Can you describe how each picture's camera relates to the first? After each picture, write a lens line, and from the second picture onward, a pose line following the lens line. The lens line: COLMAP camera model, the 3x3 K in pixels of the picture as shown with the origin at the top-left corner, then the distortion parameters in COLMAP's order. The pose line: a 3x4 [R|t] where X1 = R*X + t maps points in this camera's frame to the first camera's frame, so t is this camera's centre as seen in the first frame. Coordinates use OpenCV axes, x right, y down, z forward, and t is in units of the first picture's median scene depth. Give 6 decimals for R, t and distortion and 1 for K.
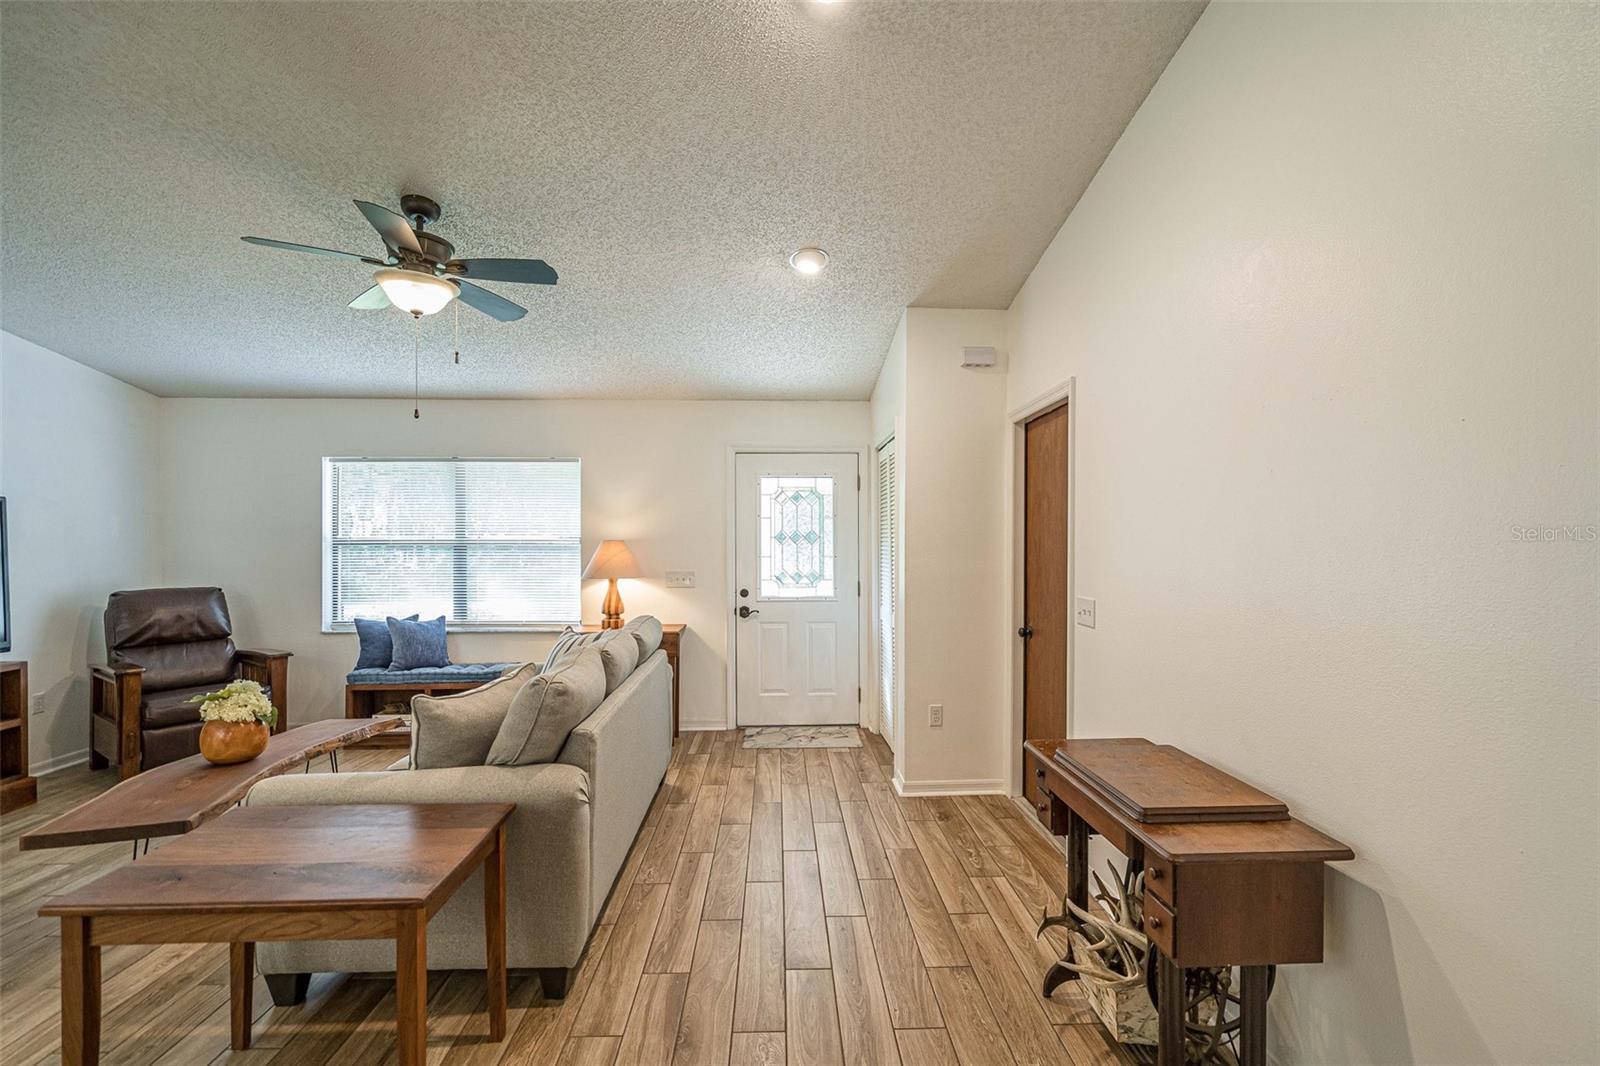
lens RADIAL K [[727.7, 0, 798.7], [0, 727.7, 536.9], [0, 0, 1]] dist [0.005270, 0.000547]
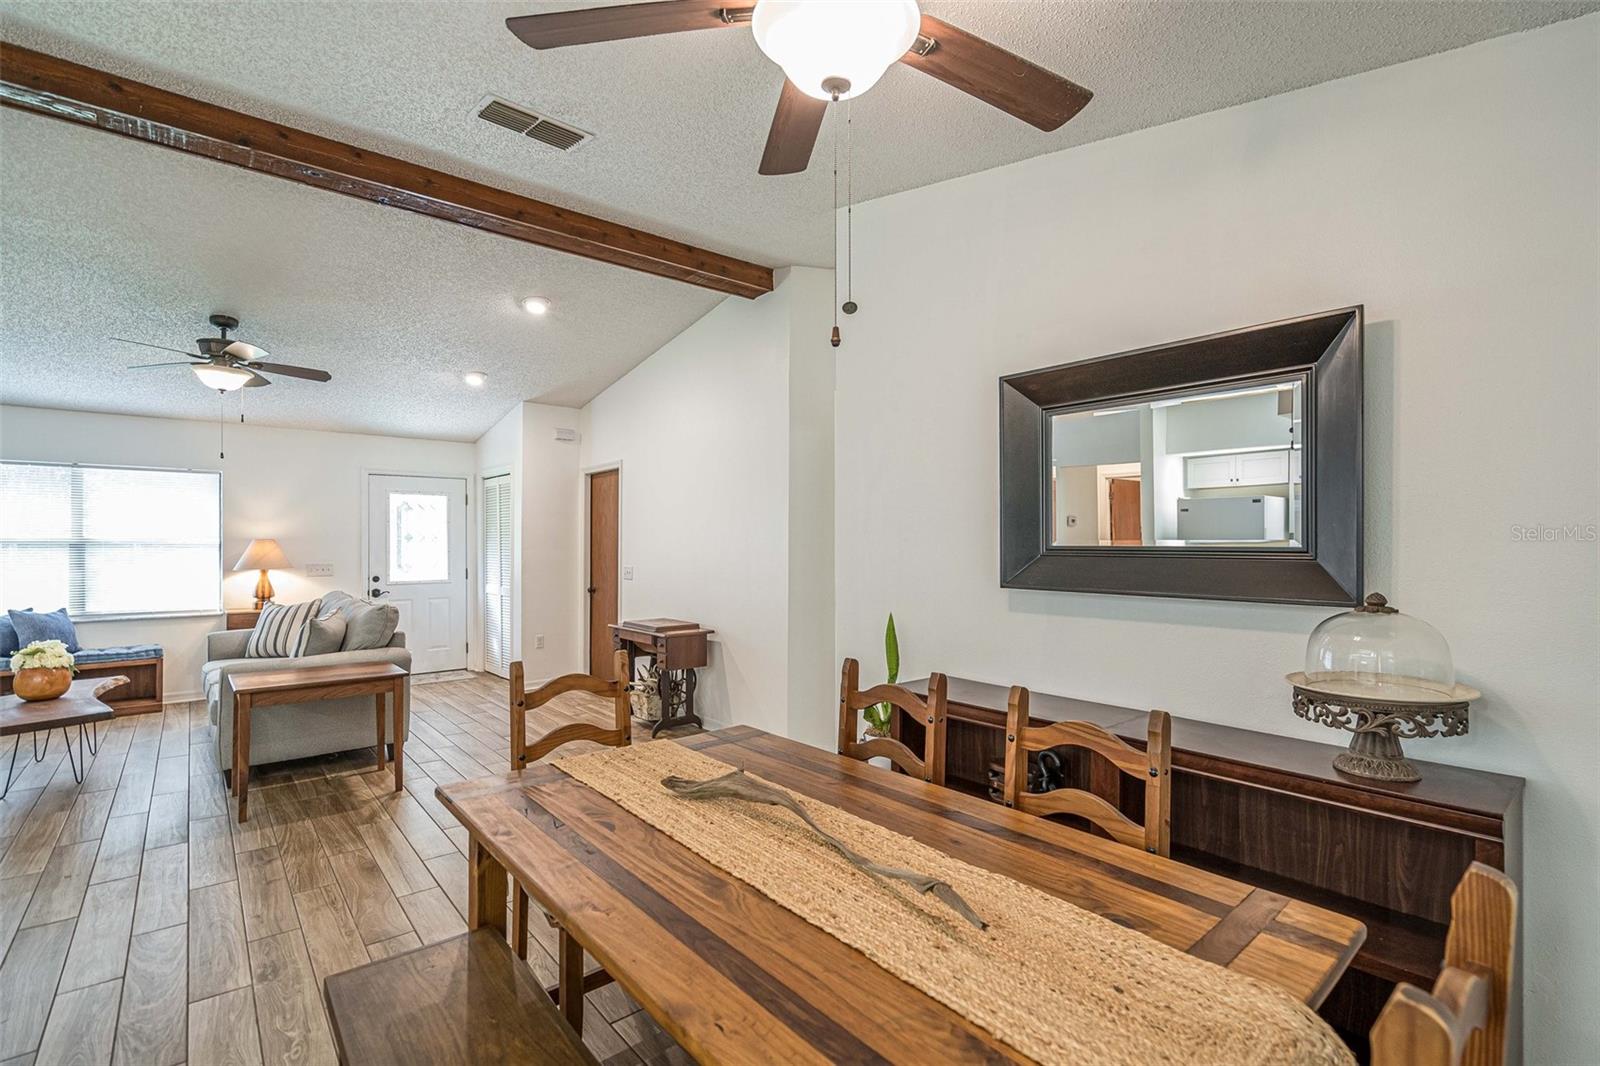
lens RADIAL K [[727.7, 0, 792.8], [0, 727.7, 538.3], [0, 0, 1]] dist [0.005270, 0.000547]
pose [[0.793522, 0.002503, 0.608536, -0.324532], [-0.001532, 0.999997, -0.002115, 0.004206], [-0.608540, 0.000746, 0.793523, -0.613015]]
